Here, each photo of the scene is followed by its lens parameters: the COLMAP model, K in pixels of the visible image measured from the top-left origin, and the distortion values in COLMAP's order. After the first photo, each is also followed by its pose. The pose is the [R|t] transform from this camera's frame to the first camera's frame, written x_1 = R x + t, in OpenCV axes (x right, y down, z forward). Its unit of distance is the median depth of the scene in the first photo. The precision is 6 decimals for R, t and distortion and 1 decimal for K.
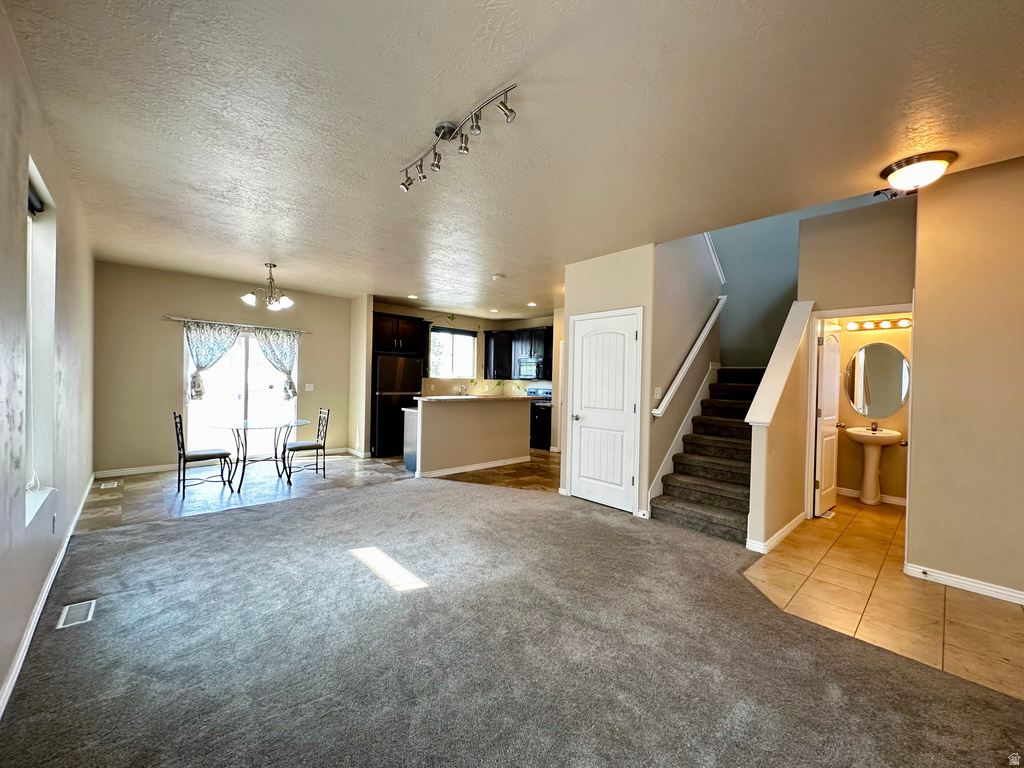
lens RADIAL K [[408.8, 0, 515.2], [0, 408.8, 384.5], [0, 0, 1]] dist [-0.001226, -0.000422]
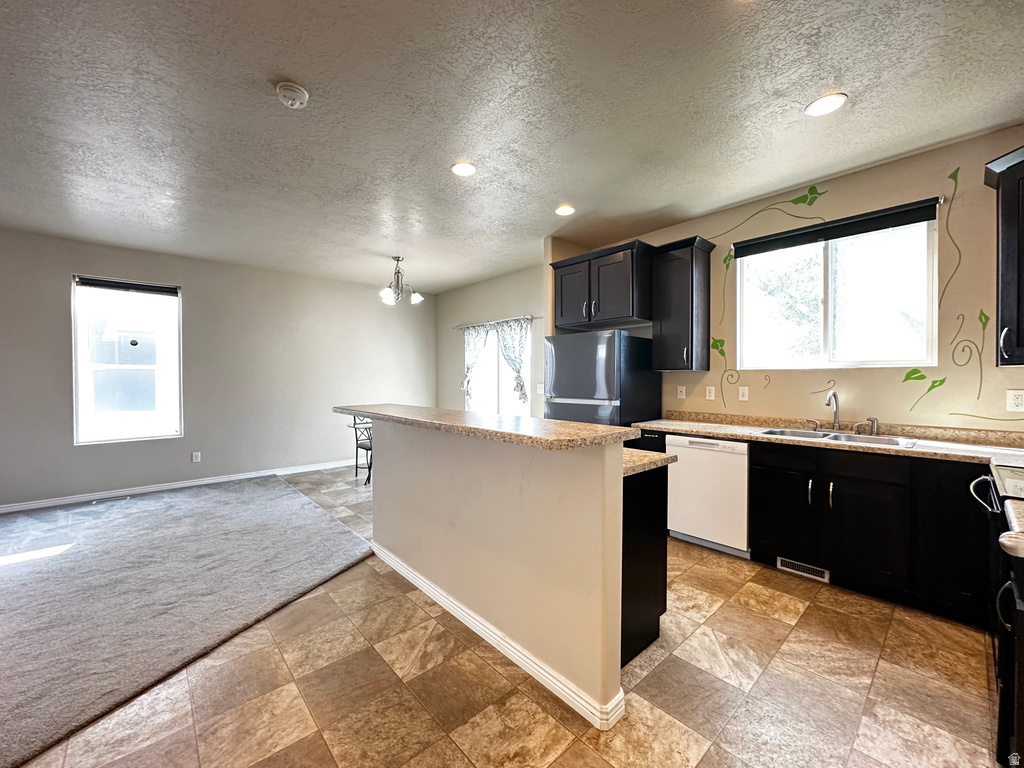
lens RADIAL K [[408.8, 0, 513.3], [0, 408.8, 383.2], [0, 0, 1]] dist [-0.001226, -0.000422]
pose [[-0.020962, -0.010019, -0.999730, 0.194741], [-0.010013, 0.999902, -0.009811, 0.003501], [0.999730, 0.009805, -0.021060, 0.736075]]
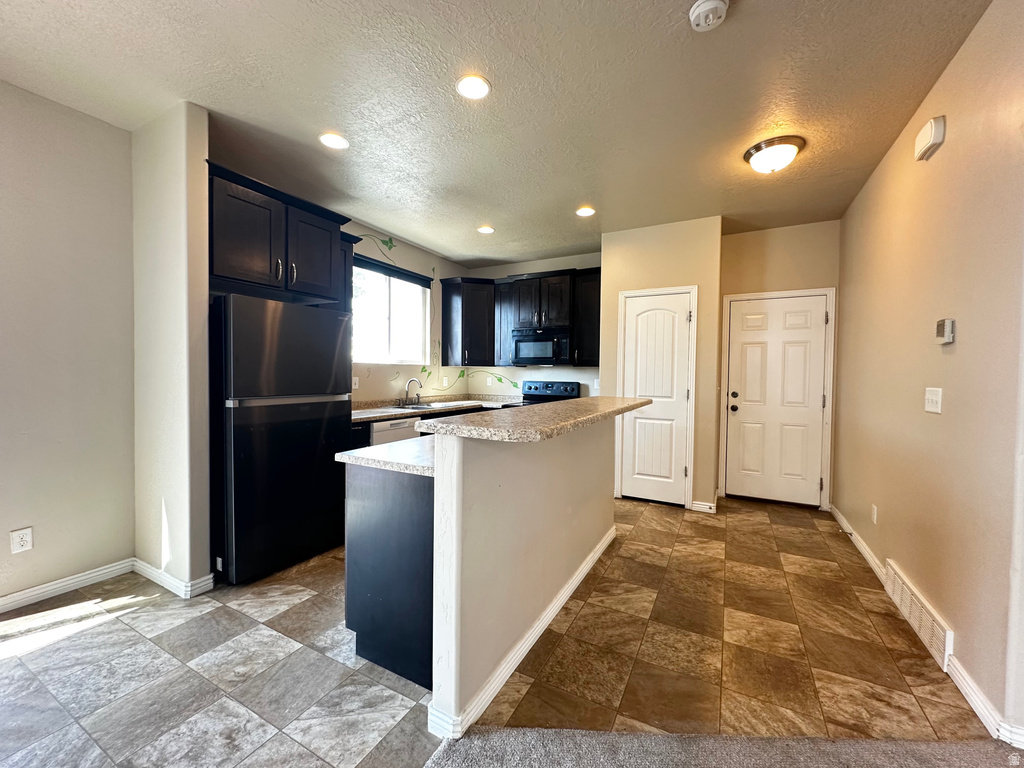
lens RADIAL K [[408.8, 0, 511.6], [0, 408.8, 383.8], [0, 0, 1]] dist [-0.001226, -0.000422]
pose [[0.948548, -0.020408, 0.315976, -0.170236], [0.014548, 0.999676, 0.020892, 0.001443], [-0.316300, -0.015220, 0.948537, 0.461559]]
